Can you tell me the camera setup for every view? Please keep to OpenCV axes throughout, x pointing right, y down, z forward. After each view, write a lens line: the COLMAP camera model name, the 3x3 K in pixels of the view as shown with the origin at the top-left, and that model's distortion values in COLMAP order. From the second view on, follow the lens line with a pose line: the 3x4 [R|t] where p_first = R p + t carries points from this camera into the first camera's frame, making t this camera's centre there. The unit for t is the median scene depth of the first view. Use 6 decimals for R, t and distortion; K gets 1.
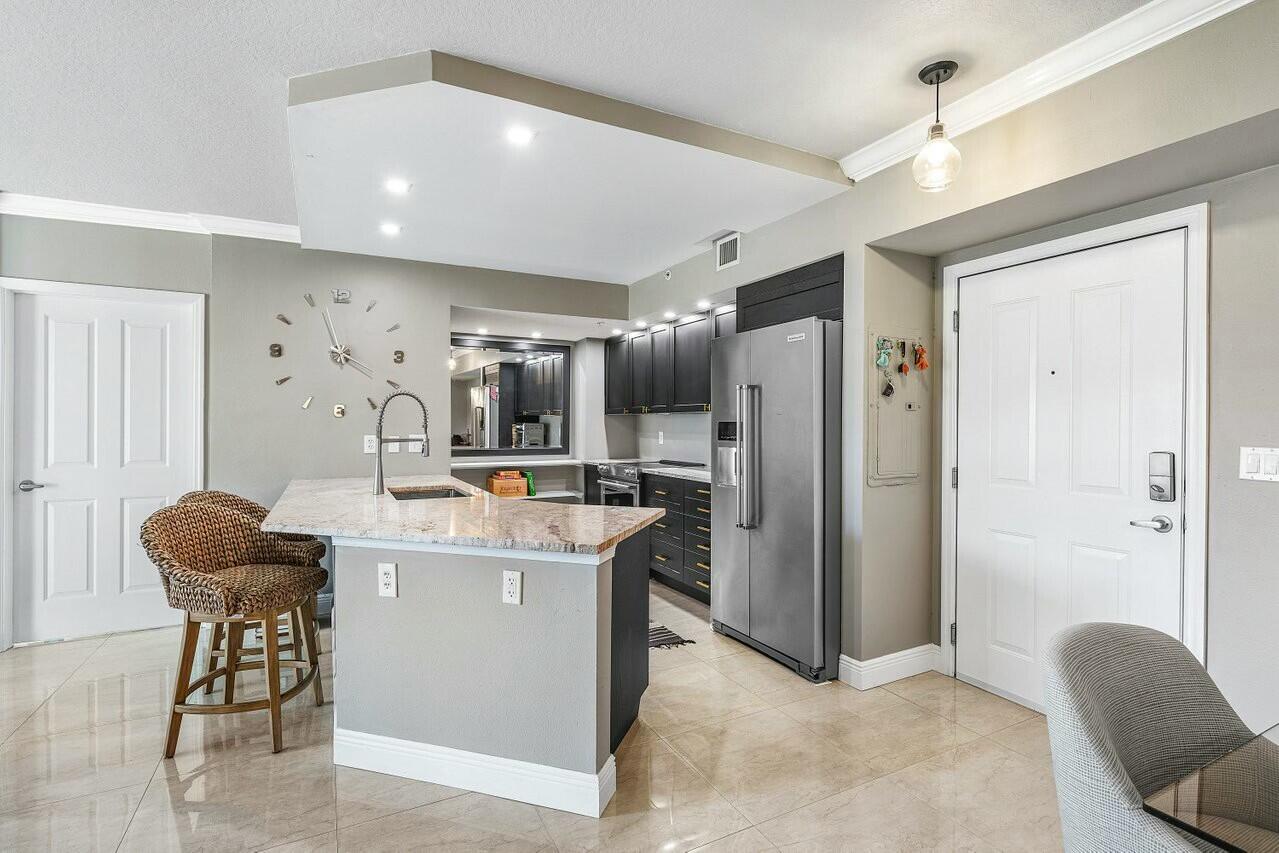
lens RADIAL K [[606.1, 0, 639.5], [0, 606.1, 426.5], [0, 0, 1]] dist [-0.003470, -0.000275]
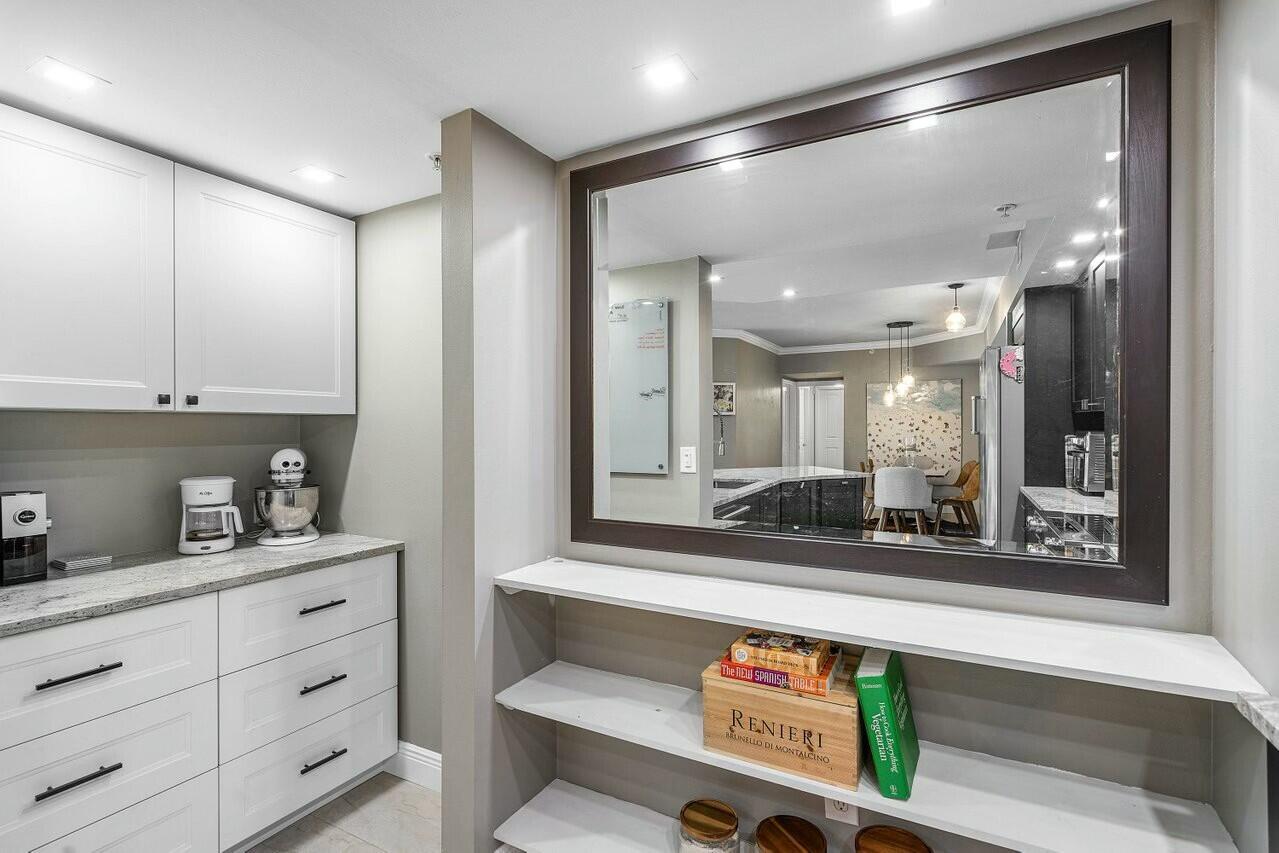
lens RADIAL K [[591.3, 0, 632.3], [0, 591.3, 432.3], [0, 0, 1]] dist [0.001327, 0.000462]
pose [[0.558580, 0.000157, -0.829451, -0.109810], [-0.001819, 0.999998, -0.001035, -0.012242], [0.829449, 0.002087, 0.558579, 1.445070]]
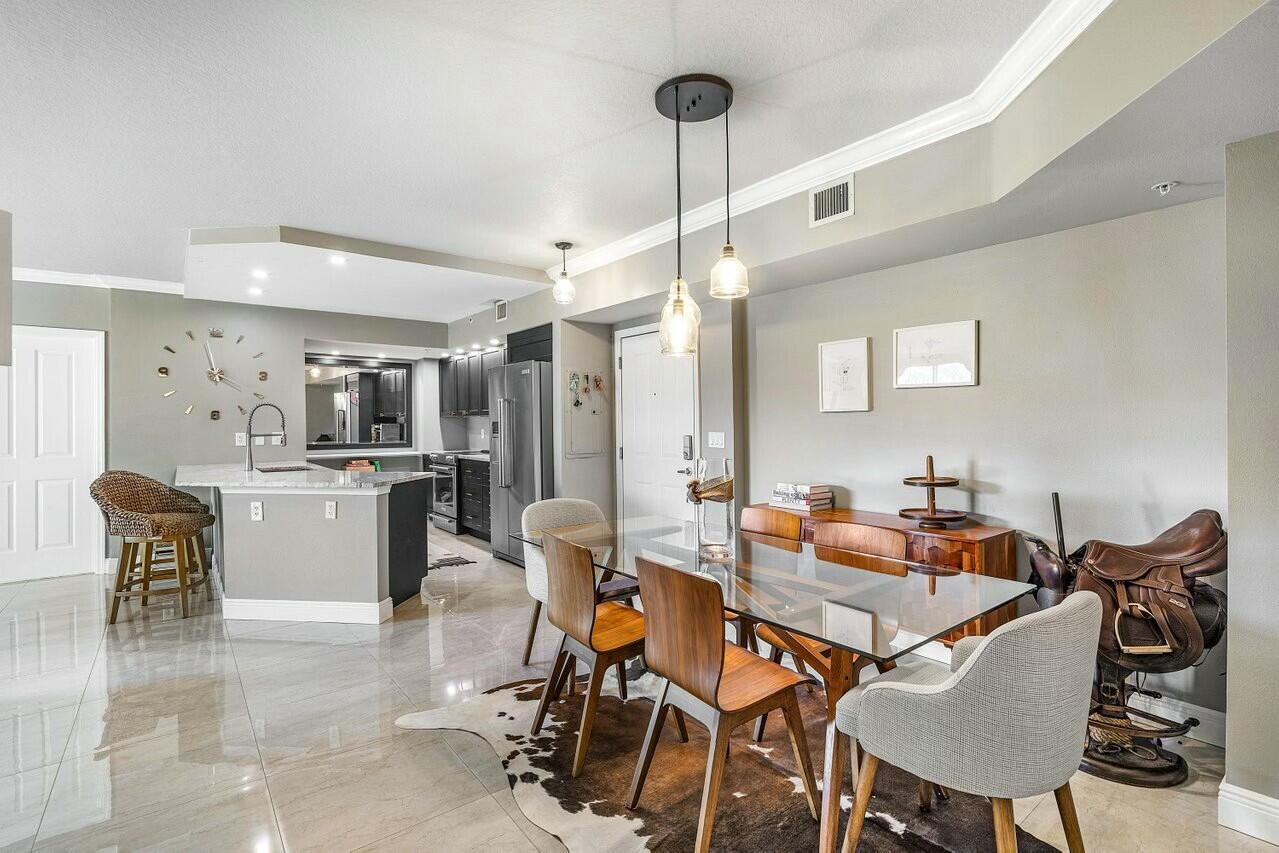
lens RADIAL K [[564.8, 0, 639.5], [0, 564.8, 426.5], [0, 0, 1]] dist [0.002265, 0.000018]
pose [[0.978676, -0.008327, 0.205239, 0.207134], [0.007924, 0.999965, 0.002788, 0.004164], [-0.205255, -0.001102, 0.978708, -0.513697]]
